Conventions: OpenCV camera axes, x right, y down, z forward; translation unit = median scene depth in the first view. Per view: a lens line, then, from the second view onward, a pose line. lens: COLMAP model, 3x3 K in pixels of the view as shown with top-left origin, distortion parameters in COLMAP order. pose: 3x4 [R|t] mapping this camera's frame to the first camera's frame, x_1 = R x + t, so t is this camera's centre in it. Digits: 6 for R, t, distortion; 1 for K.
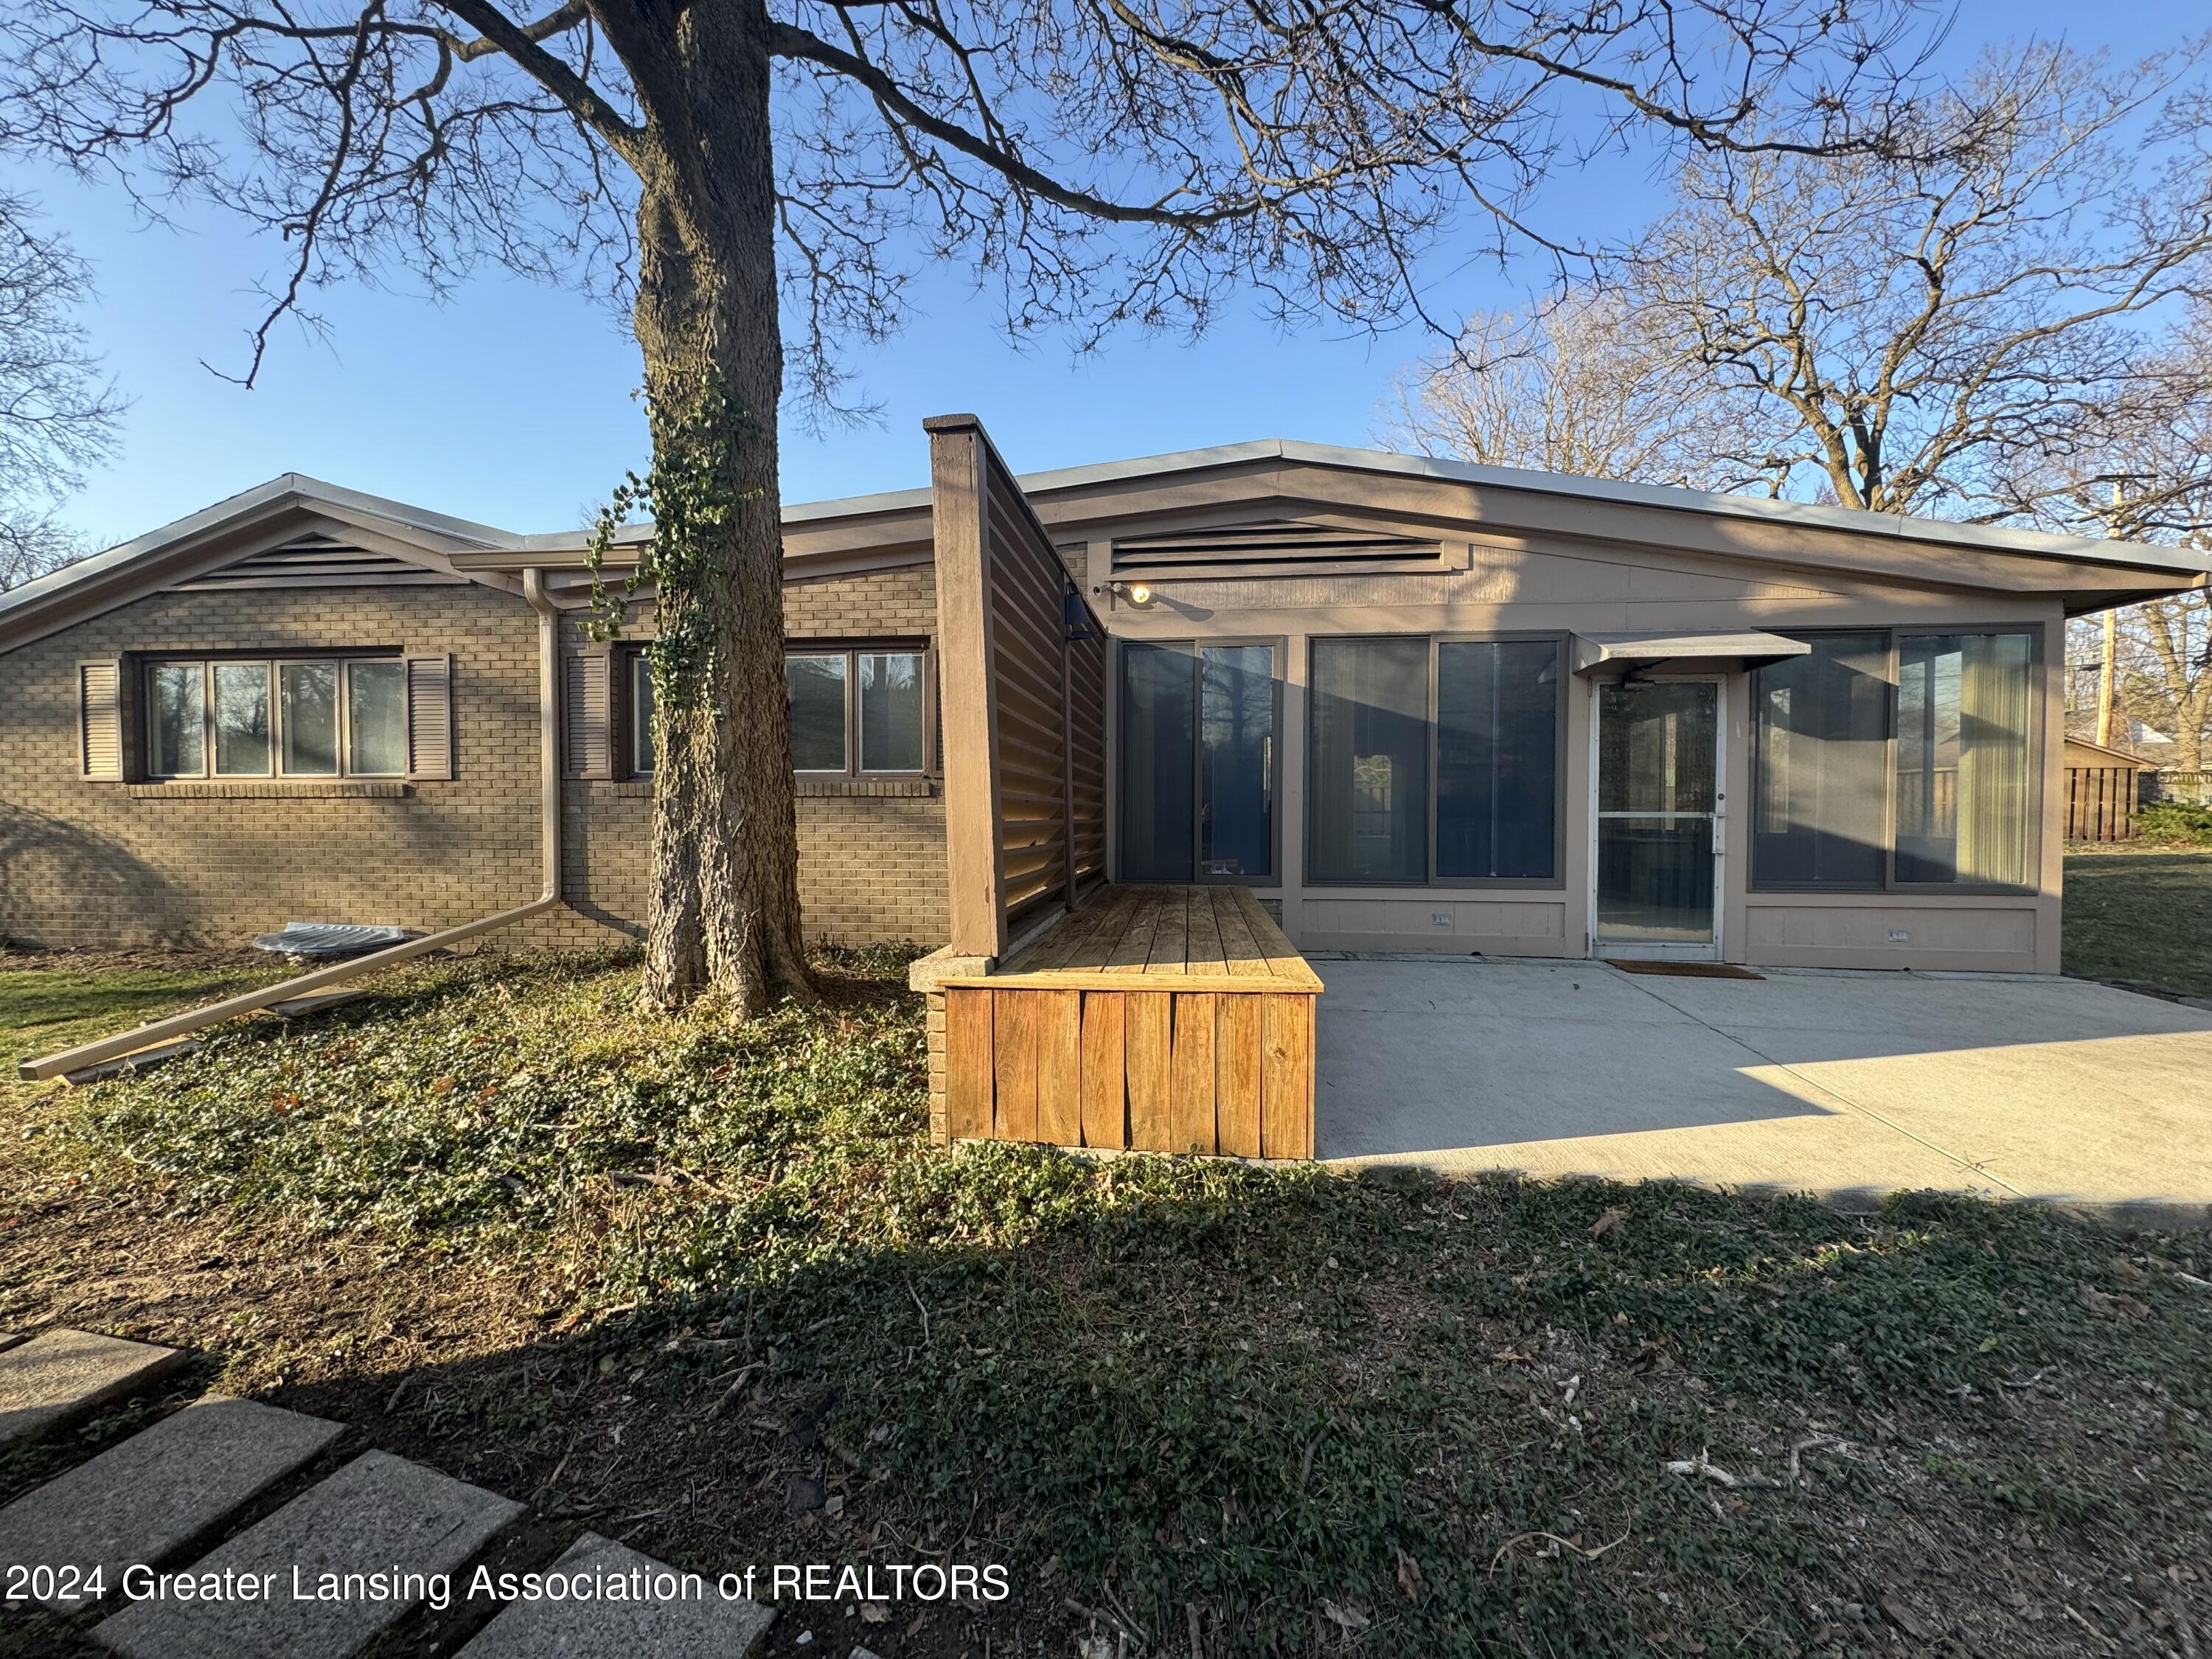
lens RADIAL K [[876.3, 0, 1111.5], [0, 876.3, 833.6], [0, 0, 1]] dist [-0.004257, 0.000366]
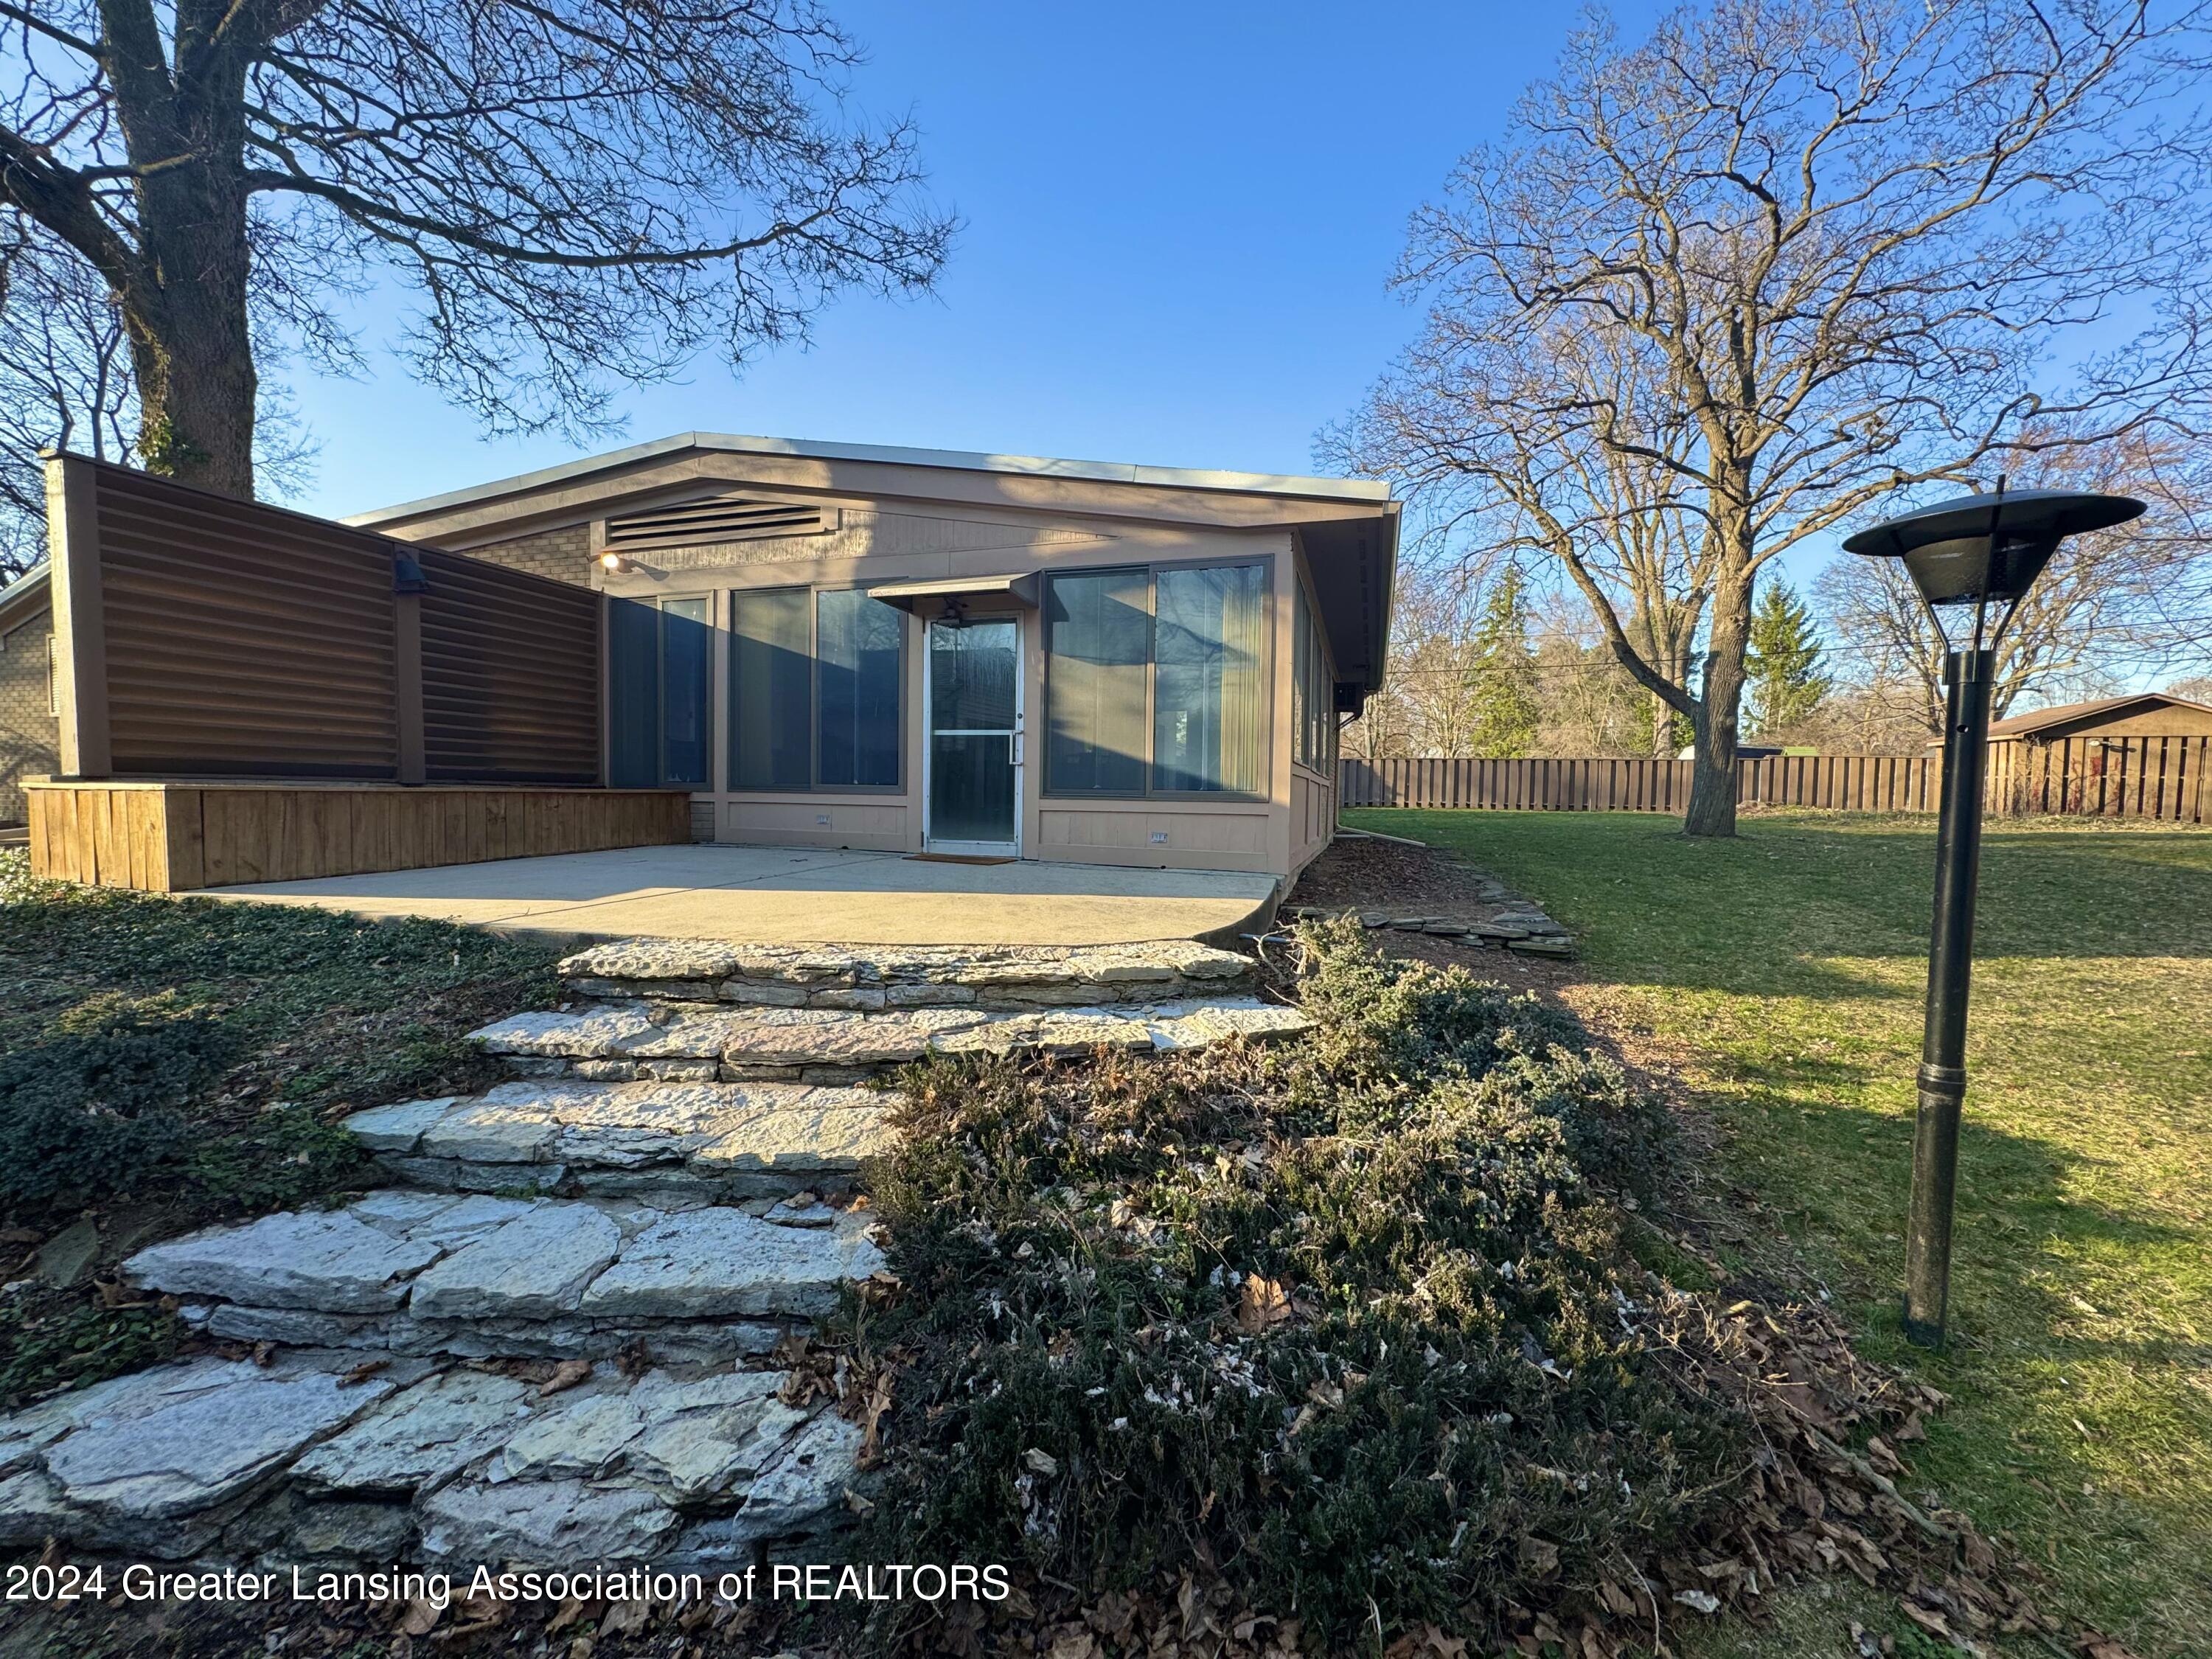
lens RADIAL K [[876.3, 0, 1103.2], [0, 876.3, 830.1], [0, 0, 1]] dist [-0.004257, 0.000366]
pose [[0.980705, 0.022285, -0.194217, 1.014075], [-0.019532, 0.999680, 0.016080, 0.086377], [0.194513, -0.011976, 0.980827, -0.118541]]
